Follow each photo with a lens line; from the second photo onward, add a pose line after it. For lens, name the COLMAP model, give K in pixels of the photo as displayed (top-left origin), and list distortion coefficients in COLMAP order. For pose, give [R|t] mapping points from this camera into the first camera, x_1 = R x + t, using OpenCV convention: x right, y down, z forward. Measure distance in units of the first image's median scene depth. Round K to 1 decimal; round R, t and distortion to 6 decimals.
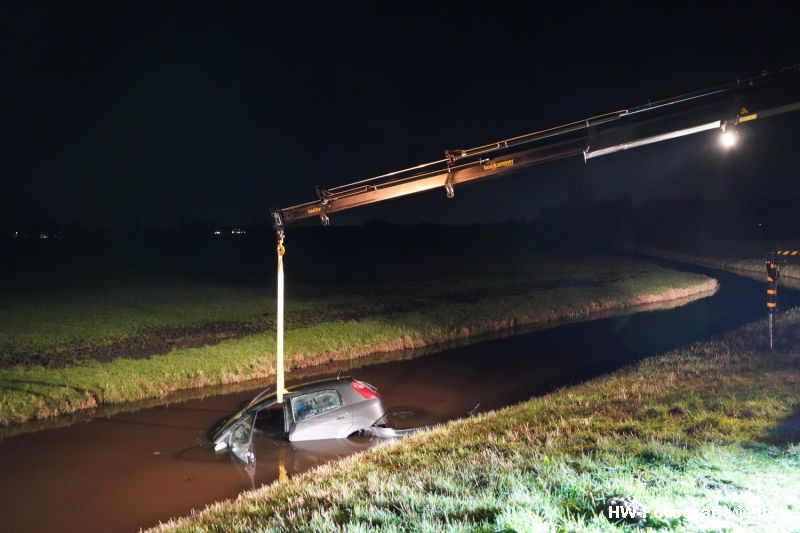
lens RADIAL K [[651.1, 0, 402.5], [0, 651.1, 261.1], [0, 0, 1]] dist [-0.054332, 0.039084]
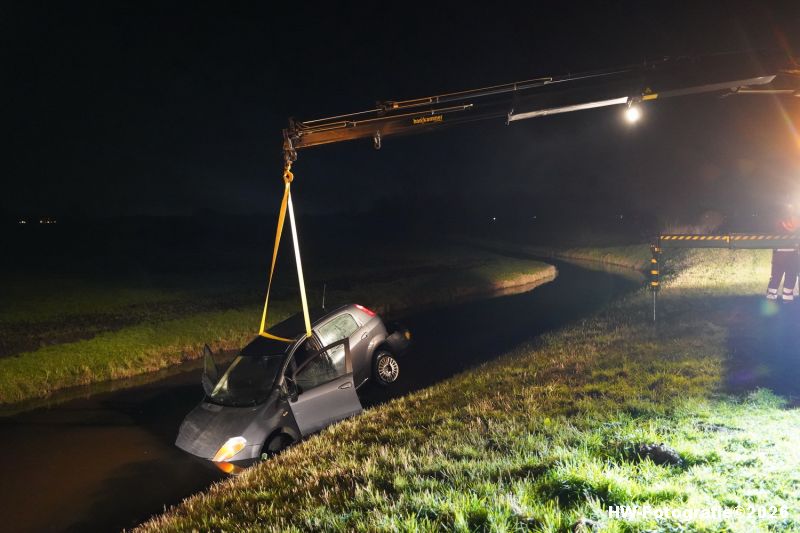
lens RADIAL K [[650.6, 0, 400.6], [0, 650.6, 258.6], [0, 0, 1]] dist [-0.036658, 0.012380]
pose [[0.967256, -0.006424, 0.253723, -0.086394], [0.004065, 0.999944, 0.009819, 0.007743], [-0.253772, -0.008466, 0.967227, 0.007081]]
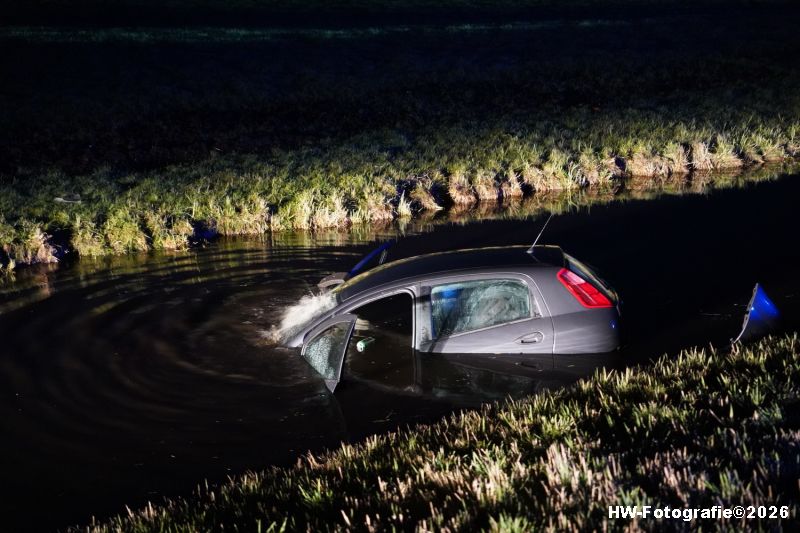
lens RADIAL K [[1325.0, 0, 401.9], [0, 1325.0, 261.4], [0, 0, 1]] dist [0.373671, 0.000000]
pose [[0.975317, 0.053915, -0.214127, 0.012269], [-0.008746, 0.978405, 0.206514, 0.002212], [0.220637, -0.199544, 0.954726, 0.030650]]
